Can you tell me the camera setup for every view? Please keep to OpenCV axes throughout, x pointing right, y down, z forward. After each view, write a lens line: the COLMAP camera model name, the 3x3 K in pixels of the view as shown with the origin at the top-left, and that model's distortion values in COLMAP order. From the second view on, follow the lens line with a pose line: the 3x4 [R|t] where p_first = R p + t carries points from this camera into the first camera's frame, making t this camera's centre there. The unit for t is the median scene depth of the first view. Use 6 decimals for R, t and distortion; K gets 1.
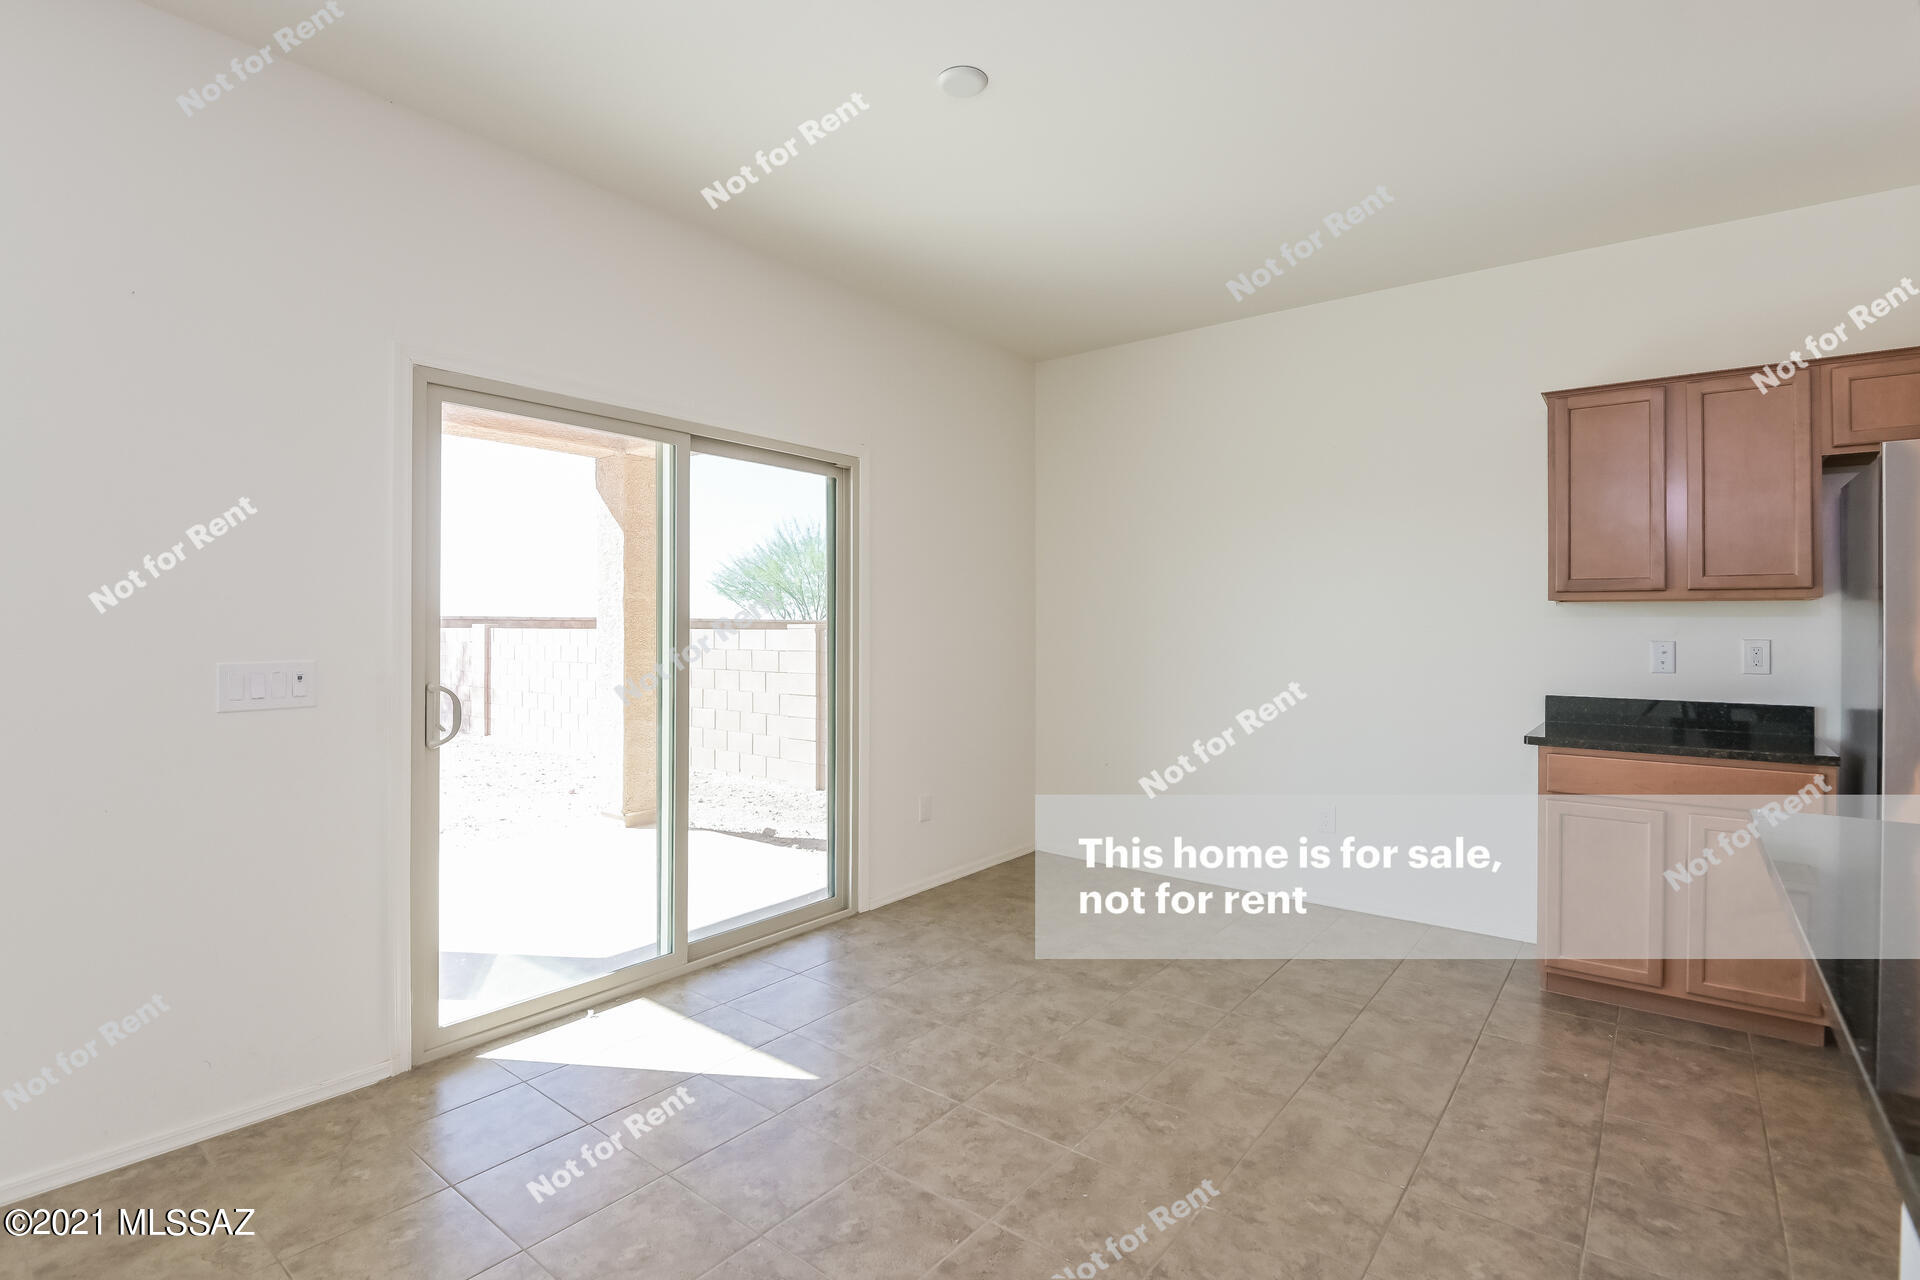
lens RADIAL K [[930.3, 0, 959.4], [0, 930.3, 623.7], [0, 0, 1]] dist [-0.007641, -0.003756]
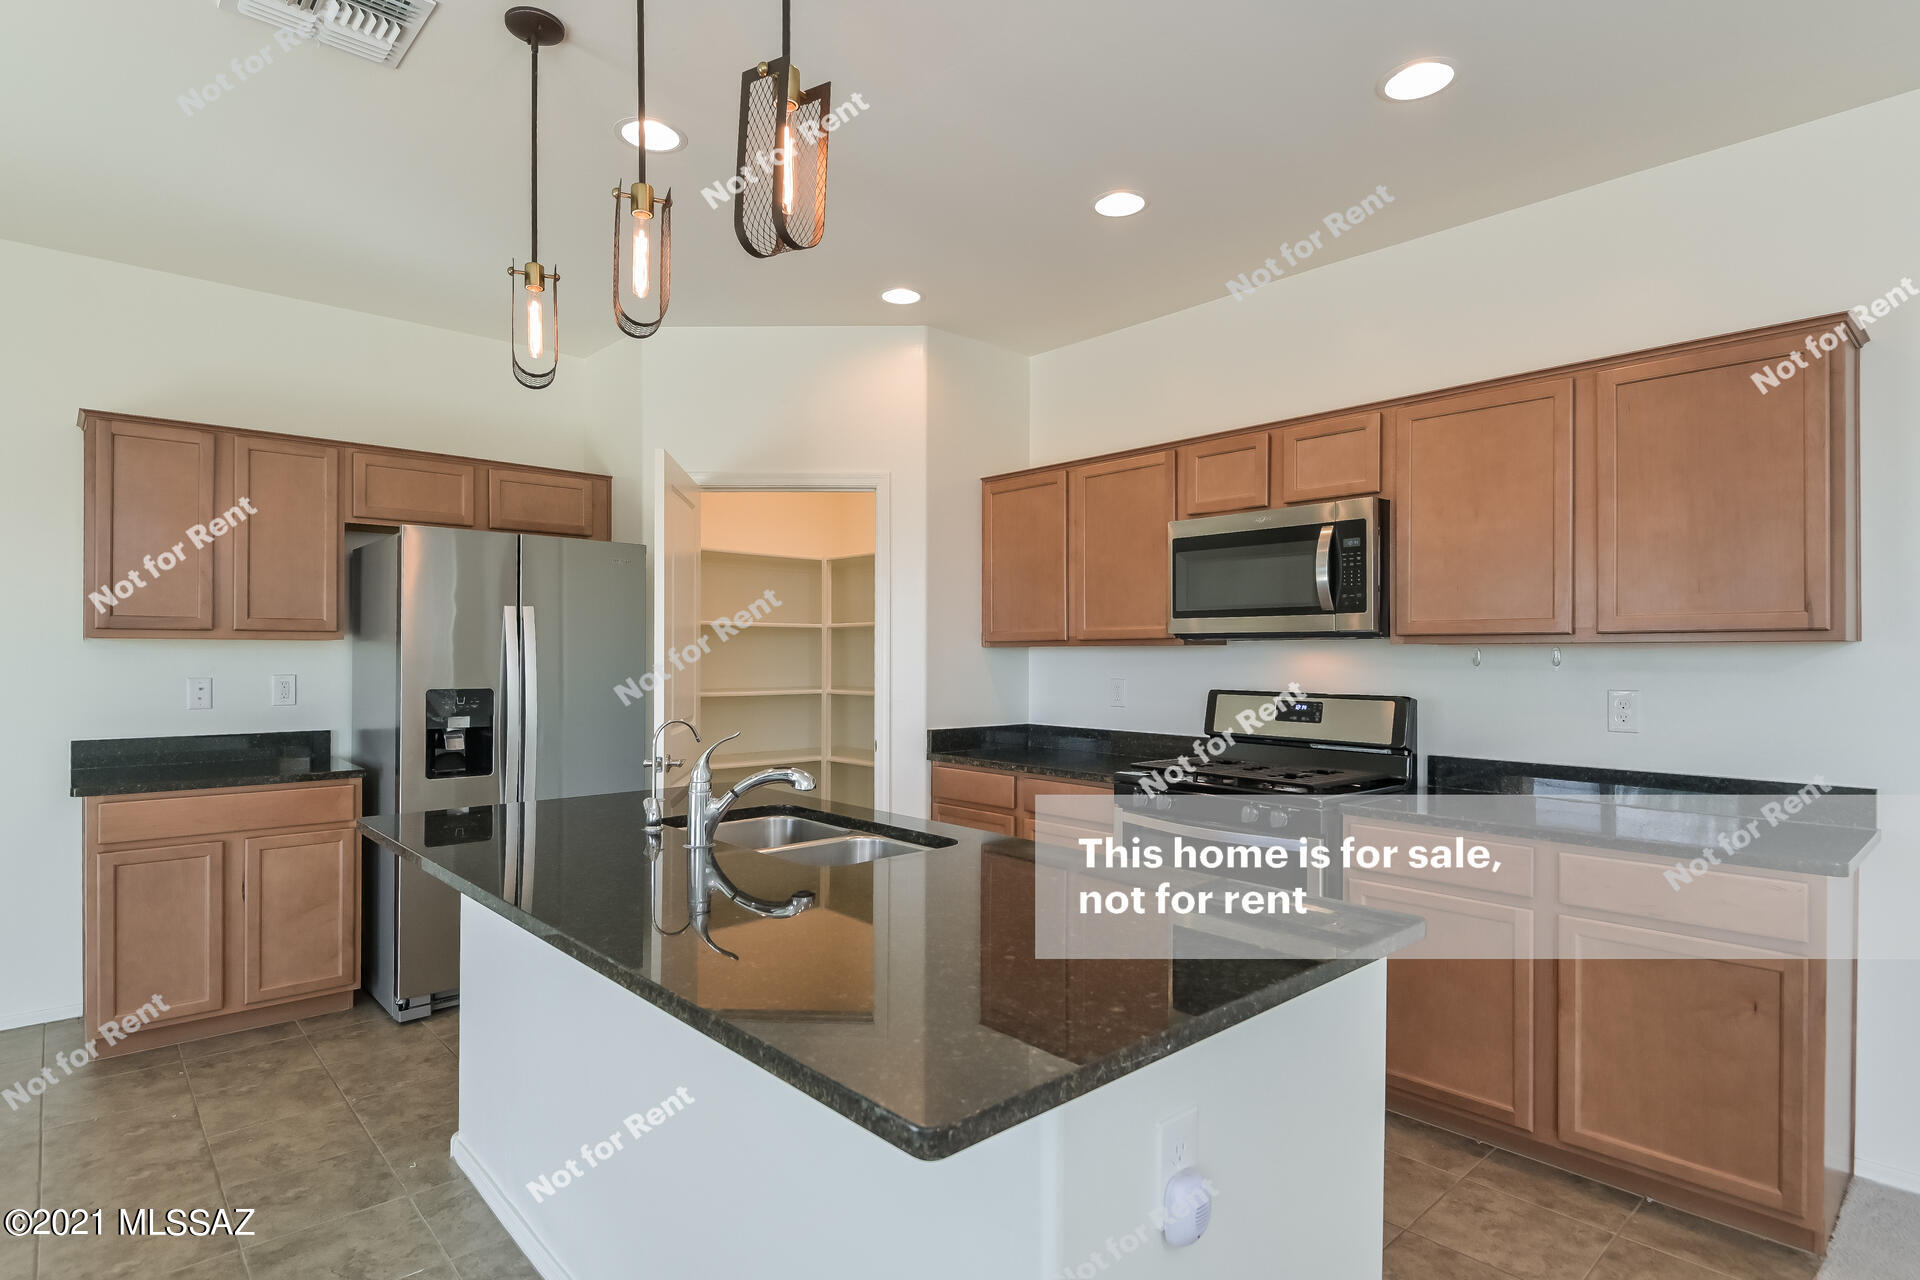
lens RADIAL K [[966.7, 0, 958.4], [0, 966.7, 658.4], [0, 0, 1]] dist [-0.012067, -0.001343]
pose [[0.176091, -0.009629, 0.984327, -0.183289], [-0.001722, 0.999948, 0.010089, -0.019544], [-0.984372, -0.003471, 0.176065, -0.018171]]
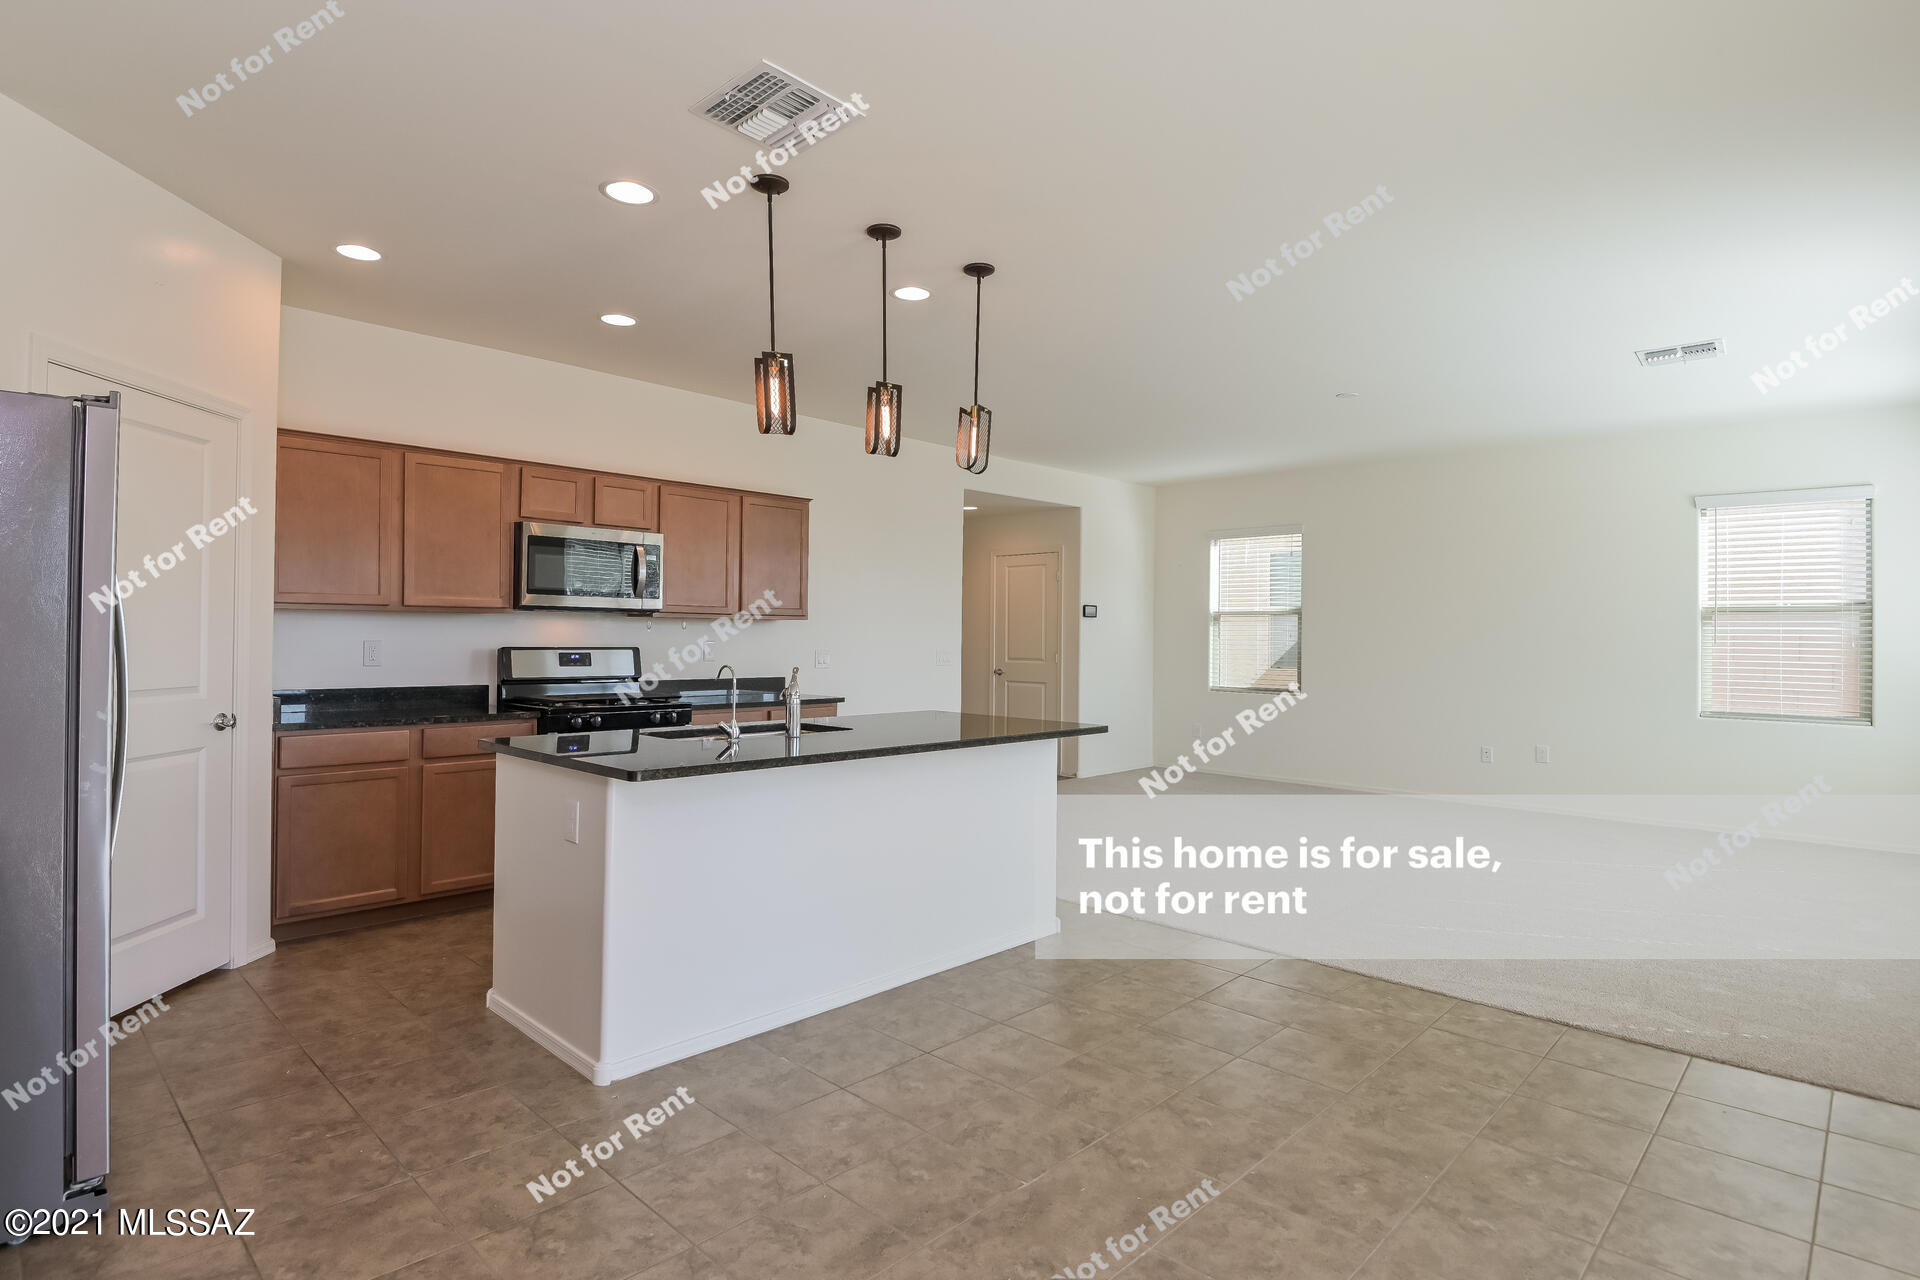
lens RADIAL K [[966.7, 0, 954.6], [0, 966.7, 641.9], [0, 0, 1]] dist [-0.012067, -0.001343]
pose [[-0.994170, -0.020710, 0.105821, 0.181685], [-0.020129, 0.999776, 0.006559, 0.000351], [-0.105933, 0.004390, -0.994364, 1.577696]]
